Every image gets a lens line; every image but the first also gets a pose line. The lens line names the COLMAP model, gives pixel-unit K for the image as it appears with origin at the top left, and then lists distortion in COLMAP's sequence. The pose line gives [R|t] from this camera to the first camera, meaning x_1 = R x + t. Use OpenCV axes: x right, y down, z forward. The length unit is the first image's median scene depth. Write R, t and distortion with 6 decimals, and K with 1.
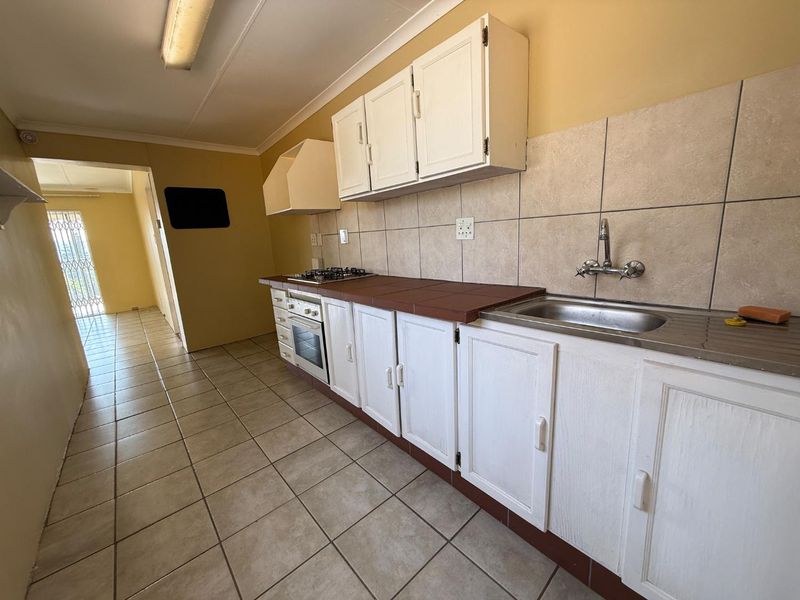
lens RADIAL K [[319.6, 0, 399.0], [0, 319.6, 298.7], [0, 0, 1]] dist [0.000227, 0.000406]
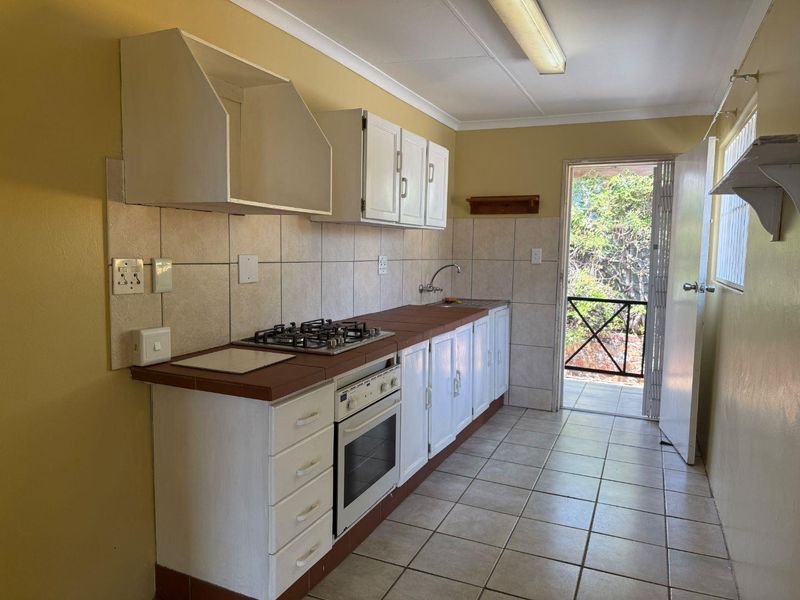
lens RADIAL K [[567.8, 0, 397.2], [0, 567.8, 297.3], [0, 0, 1]] dist [0.057351, -0.020944]
pose [[-0.418904, -0.021740, 0.907770, -1.659901], [0.185995, 0.976462, 0.109215, -0.314271], [-0.888777, 0.214591, -0.405001, 1.784879]]
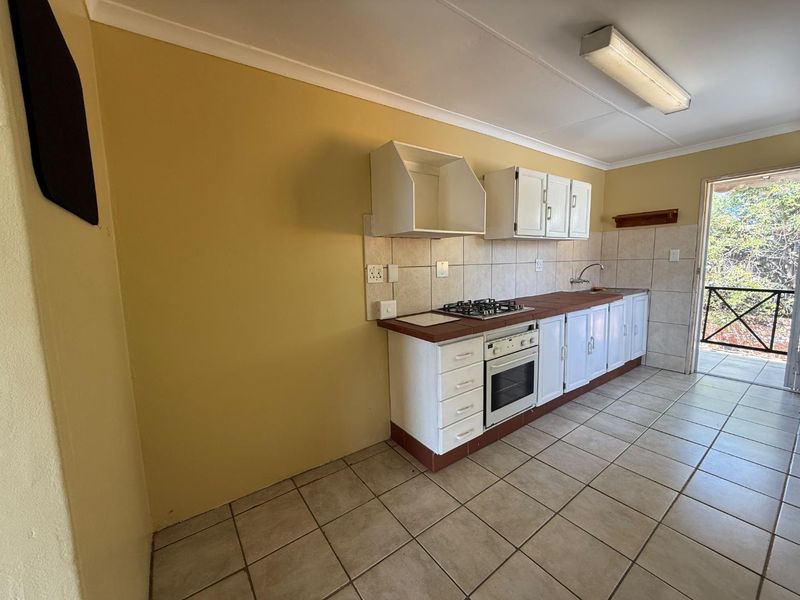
lens RADIAL K [[319.6, 0, 398.1], [0, 319.6, 299.5], [0, 0, 1]] dist [0.000227, 0.000406]
pose [[0.092546, -0.058560, 0.993985, -1.643130], [0.211525, 0.976640, 0.037843, -0.263034], [-0.972981, 0.206750, 0.102771, 1.604063]]
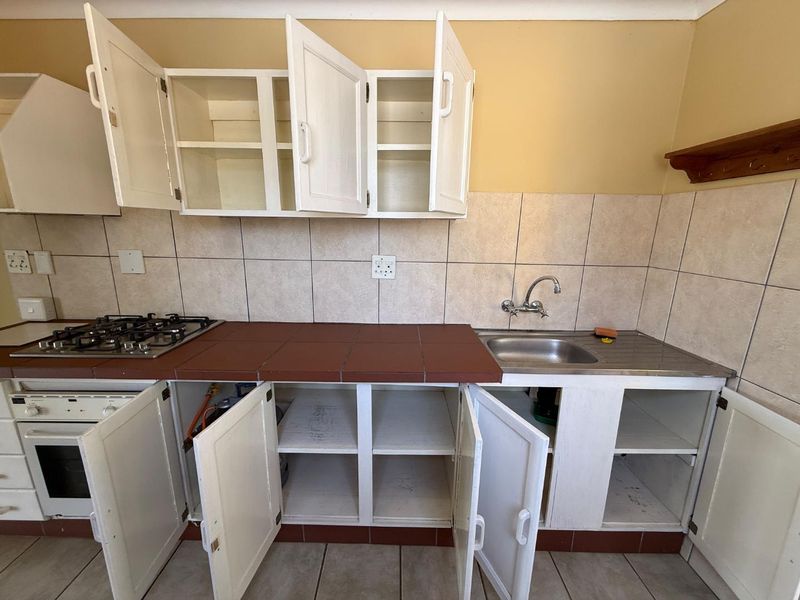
lens RADIAL K [[321.9, 0, 396.9], [0, 321.9, 298.0], [0, 0, 1]] dist [0.002978, -0.000290]
pose [[0.656050, -0.094841, 0.748735, -0.464641], [0.091996, 0.994724, 0.045392, -0.166729], [-0.749090, 0.039101, 0.661314, 0.356975]]
